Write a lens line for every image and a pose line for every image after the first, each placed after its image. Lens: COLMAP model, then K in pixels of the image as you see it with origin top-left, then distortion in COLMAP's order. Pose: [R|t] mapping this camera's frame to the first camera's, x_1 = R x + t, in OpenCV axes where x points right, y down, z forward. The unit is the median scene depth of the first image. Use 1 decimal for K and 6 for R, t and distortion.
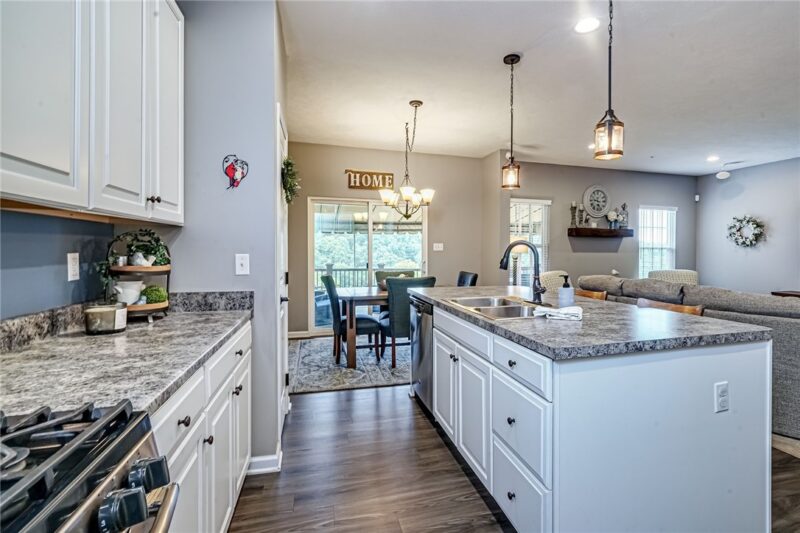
lens RADIAL K [[380.5, 0, 439.0], [0, 380.5, 255.8], [0, 0, 1]] dist [-0.002876, -0.000290]
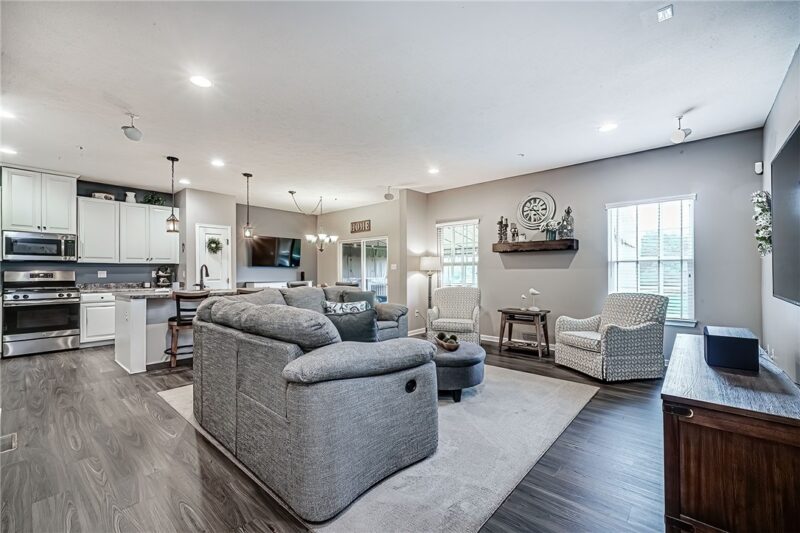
lens RADIAL K [[334.9, 0, 400.3], [0, 334.9, 275.8], [0, 0, 1]] dist [-0.002696, 0.000545]
pose [[0.509682, 0.001536, -0.860362, 3.086934], [-0.004999, 0.999987, -0.001176, 0.030957], [0.860349, 0.004901, 0.509683, 1.146300]]
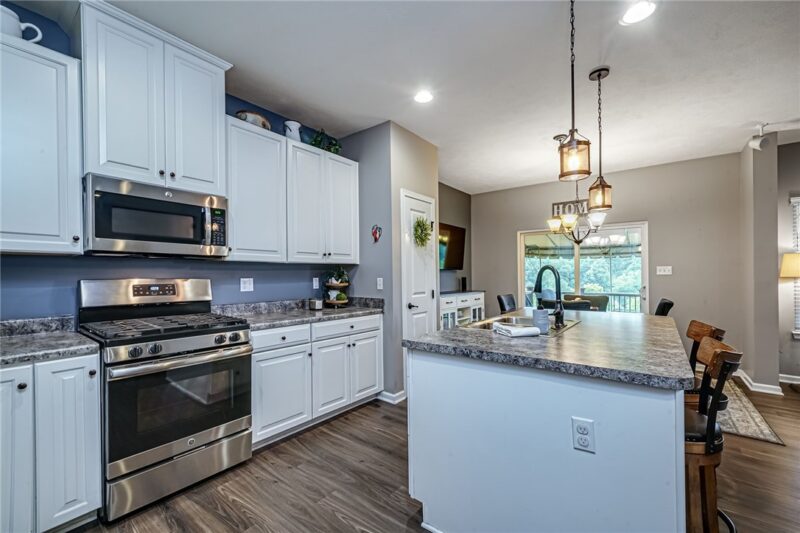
lens RADIAL K [[341.3, 0, 387.0], [0, 341.3, 280.0], [0, 0, 1]] dist [-0.001999, -0.000569]
pose [[0.553082, 0.003838, -0.833118, 0.873767], [-0.004596, 0.999988, 0.001555, 0.001719], [0.833114, 0.002969, 0.553093, 0.117392]]
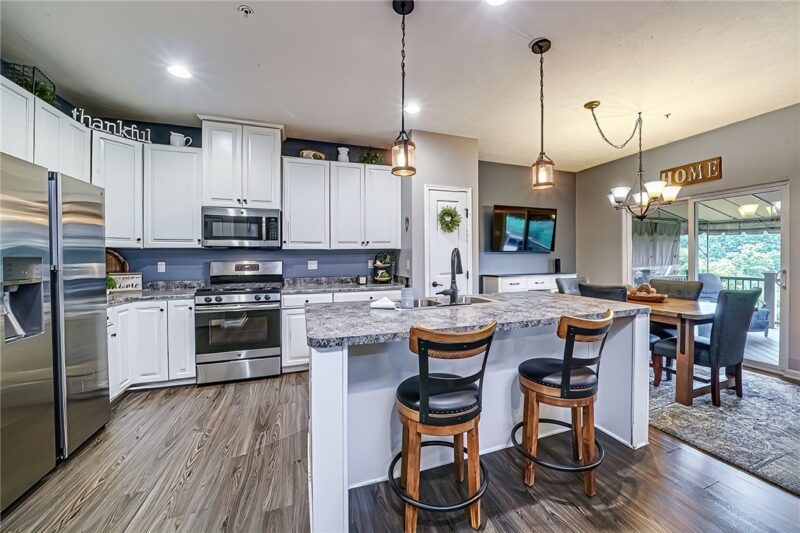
lens RADIAL K [[310.7, 0, 419.1], [0, 310.7, 263.0], [0, 0, 1]] dist [-0.030277, -0.000313]
pose [[0.046070, 0.009355, -0.998894, 1.302561], [-0.004415, 0.999948, 0.009162, -0.005875], [0.998928, 0.003988, 0.046109, 0.983970]]
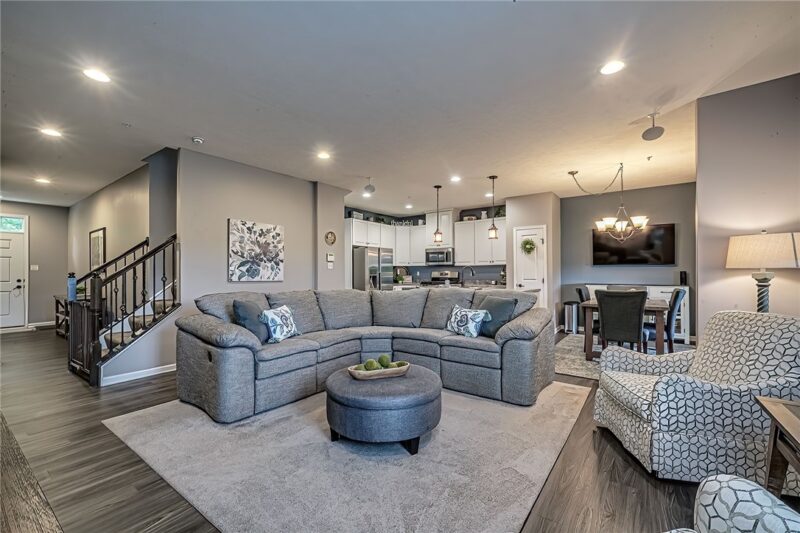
lens RADIAL K [[334.9, 0, 393.8], [0, 334.9, 276.1], [0, 0, 1]] dist [-0.002696, 0.000545]
pose [[-0.821179, -0.000802, -0.570670, 2.421240], [-0.011966, 0.999803, 0.015815, 0.005481], [0.570545, 0.019816, -0.821027, 3.168597]]
